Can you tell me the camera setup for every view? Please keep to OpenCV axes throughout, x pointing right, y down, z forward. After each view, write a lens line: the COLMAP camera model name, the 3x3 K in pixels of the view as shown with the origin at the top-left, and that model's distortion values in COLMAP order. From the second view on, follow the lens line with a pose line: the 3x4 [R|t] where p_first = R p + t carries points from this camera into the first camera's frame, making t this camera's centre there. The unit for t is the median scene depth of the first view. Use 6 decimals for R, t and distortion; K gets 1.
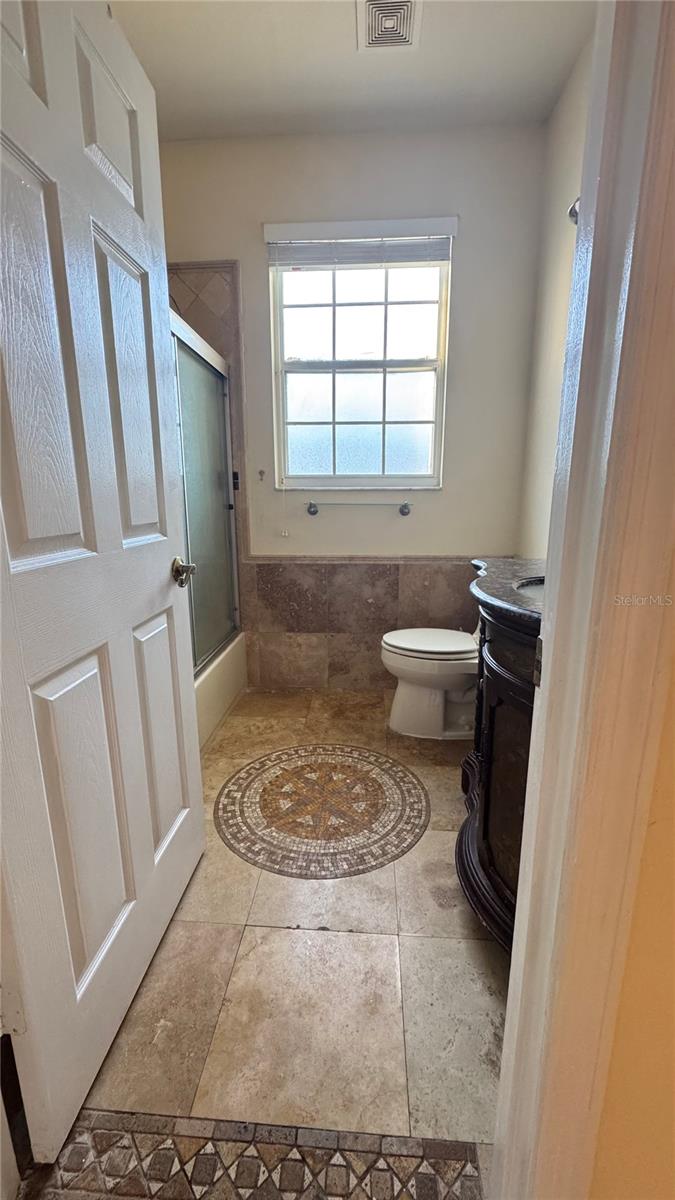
lens RADIAL K [[475.2, 0, 336.1], [0, 475.2, 600.6], [0, 0, 1]] dist [-0.007330, 0.001387]
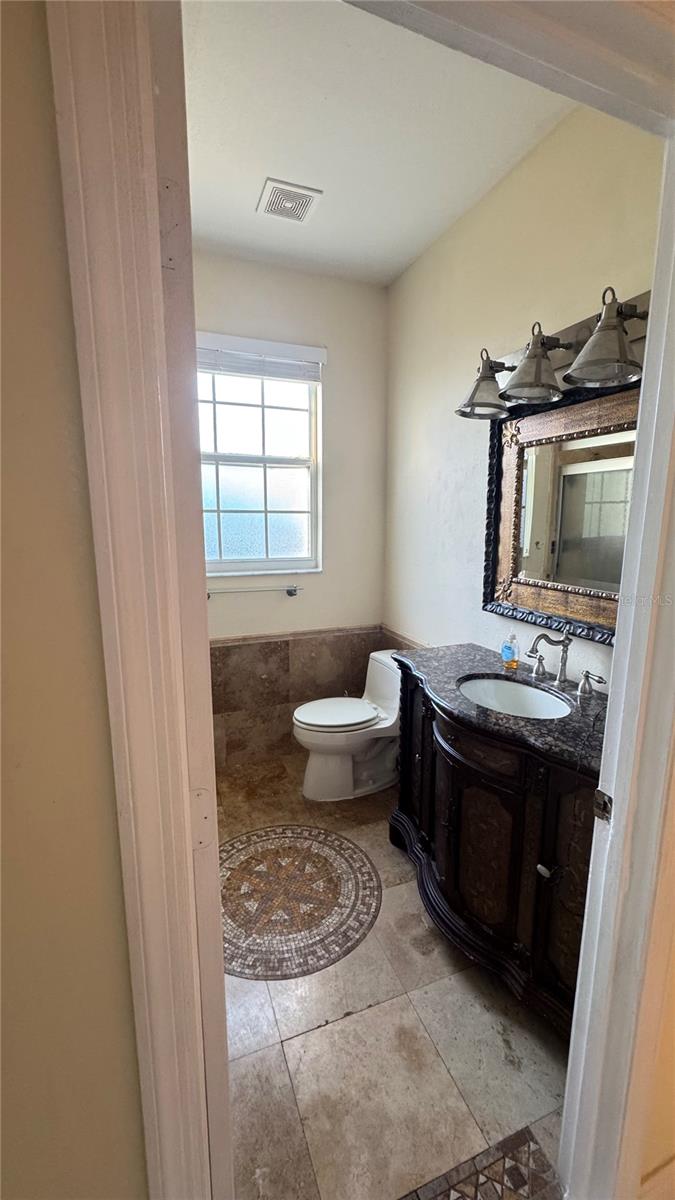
lens RADIAL K [[475.2, 0, 338.1], [0, 475.2, 601.2], [0, 0, 1]] dist [-0.007330, 0.001387]
pose [[0.905581, -0.065490, 0.419087, -0.268837], [0.085866, 0.995857, -0.029924, -0.153926], [-0.415391, 0.063084, 0.907453, -0.049268]]
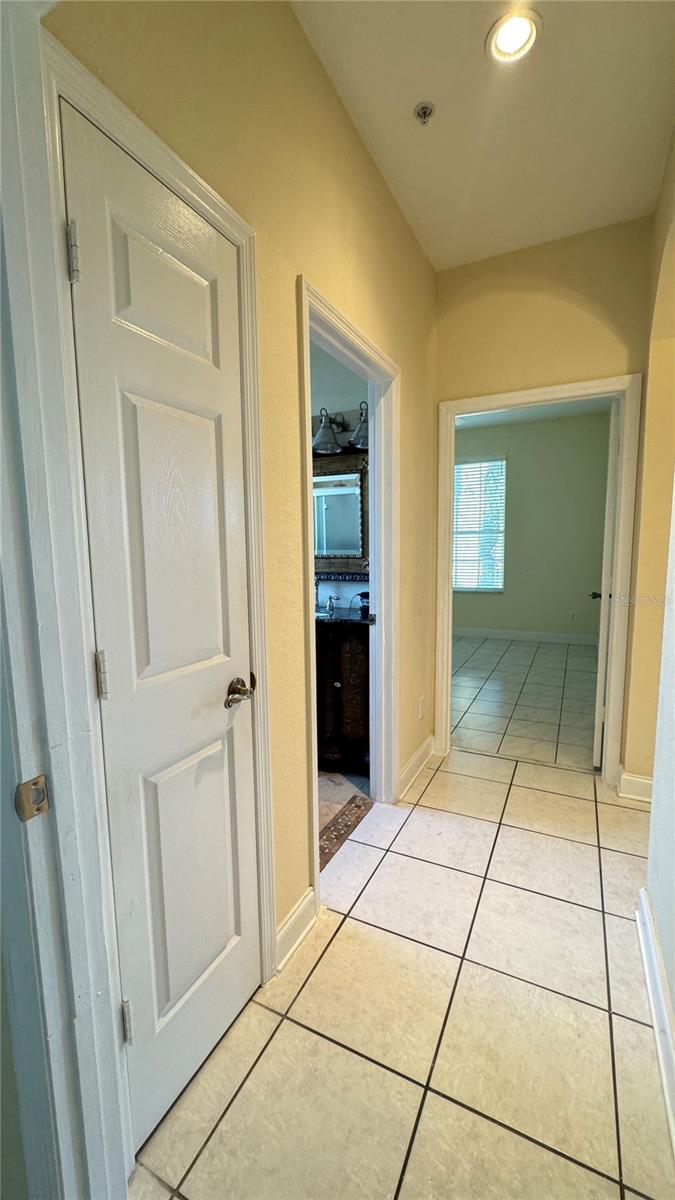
lens RADIAL K [[475.2, 0, 338.8], [0, 475.2, 602.8], [0, 0, 1]] dist [-0.007330, 0.001387]
pose [[0.395471, -0.108600, 0.912035, -0.900195], [0.211754, 0.977015, 0.024518, -0.046148], [-0.893735, 0.183431, 0.409378, -0.136462]]
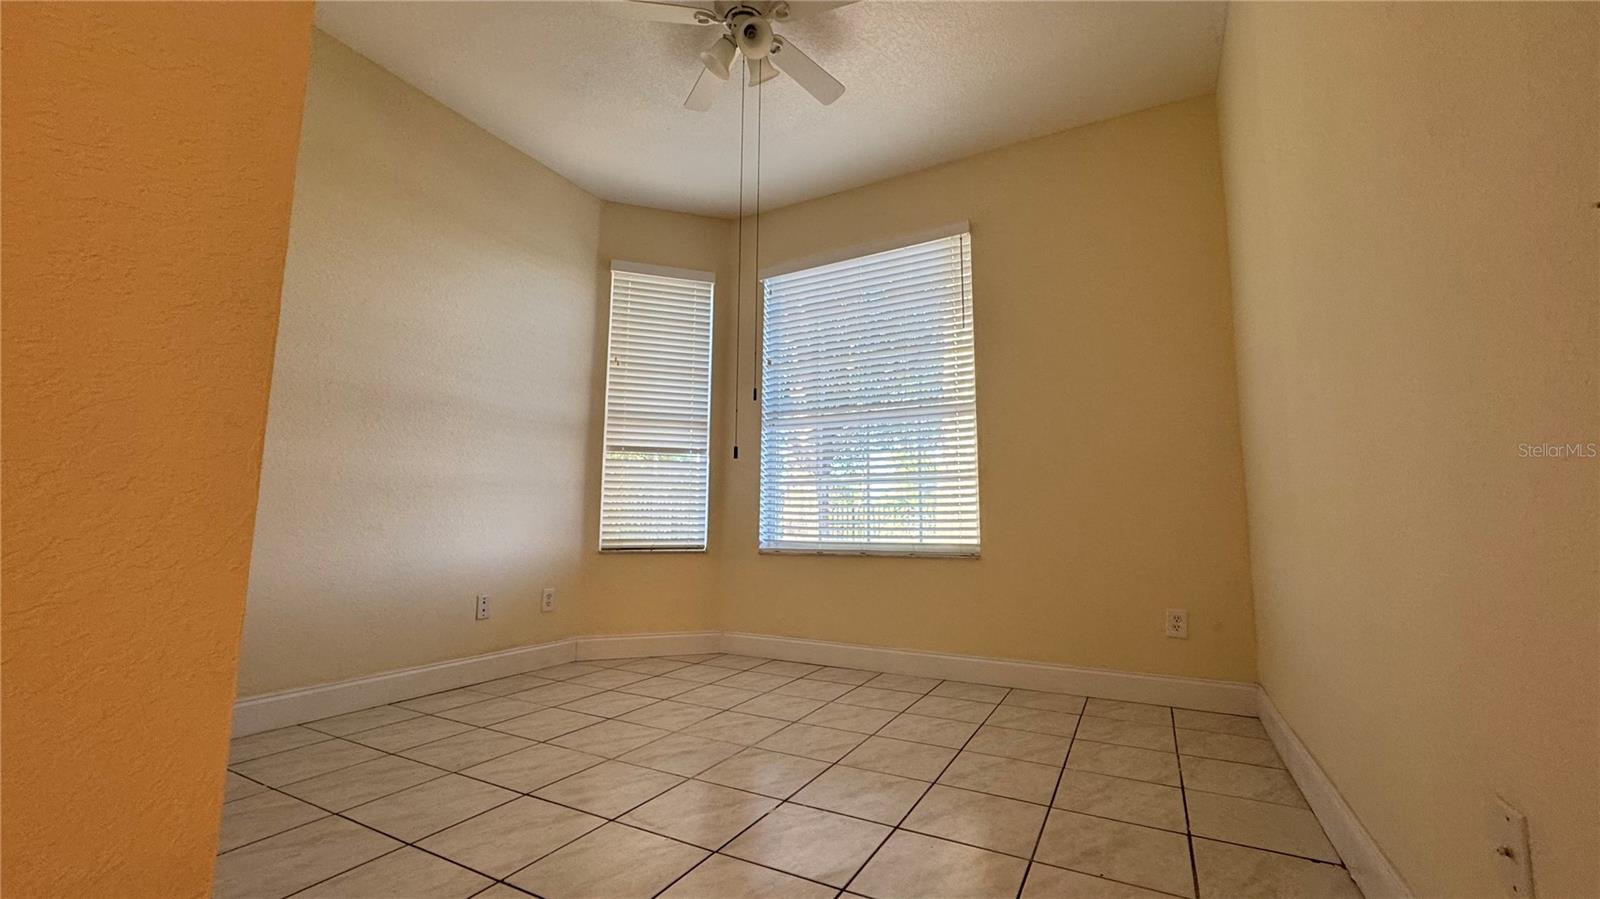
lens RADIAL K [[633.6, 0, 799.3], [0, 633.6, 451.5], [0, 0, 1]] dist [-0.007330, 0.001387]
pose [[0.409611, 0.115747, 0.904888, 0.685697], [0.185795, 0.960544, -0.206969, 0.182722], [-0.893140, 0.252900, 0.371944, -0.091569]]
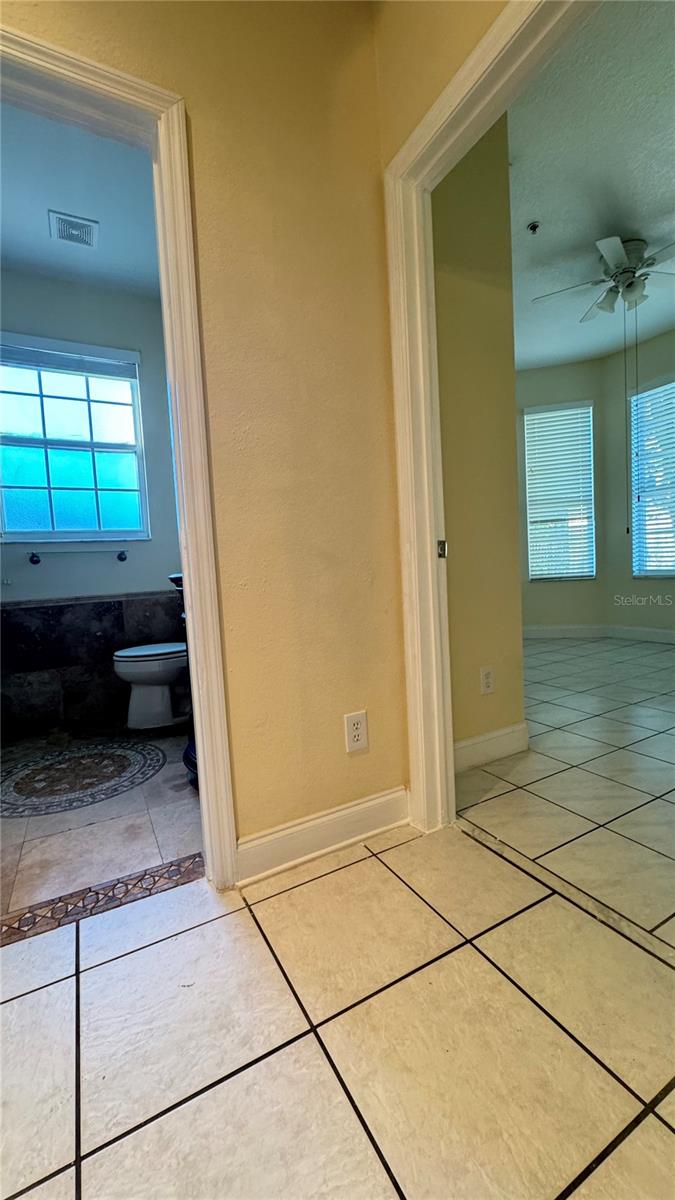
lens RADIAL K [[475.2, 0, 335.7], [0, 475.2, 599.1], [0, 0, 1]] dist [-0.007330, 0.001387]
pose [[0.845057, -0.078258, 0.528919, -0.060004], [0.164271, 0.979386, -0.117548, 0.192085], [-0.508816, 0.186221, 0.840492, -0.381885]]
